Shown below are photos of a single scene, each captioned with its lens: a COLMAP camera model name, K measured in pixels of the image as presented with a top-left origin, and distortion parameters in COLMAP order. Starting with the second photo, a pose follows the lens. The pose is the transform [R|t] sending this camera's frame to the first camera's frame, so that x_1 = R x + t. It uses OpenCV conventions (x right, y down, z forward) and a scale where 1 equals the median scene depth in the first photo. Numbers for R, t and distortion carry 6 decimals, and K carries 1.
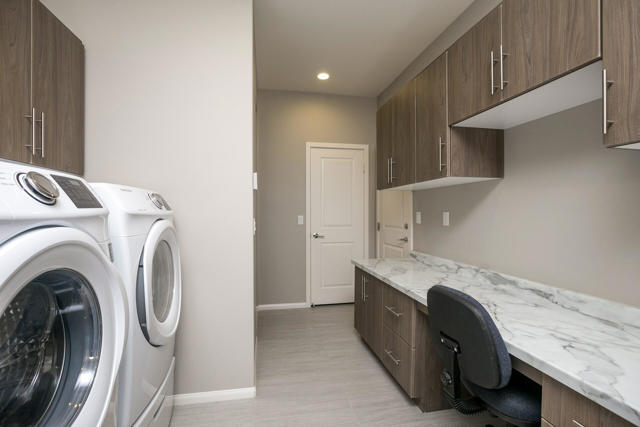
lens RADIAL K [[326.5, 0, 320.0], [0, 326.5, 213.5], [0, 0, 1]] dist [0.003469, 0.000182]
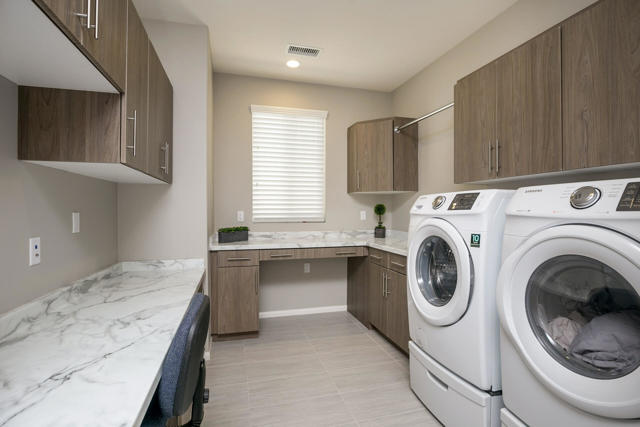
lens RADIAL K [[326.5, 0, 320.0], [0, 326.5, 213.5], [0, 0, 1]] dist [0.003469, 0.000182]
pose [[-0.996302, 0.002312, -0.085890, 0.162384], [0.001542, 0.999958, 0.009032, -0.015703], [0.085908, 0.008866, -0.996264, 2.243948]]
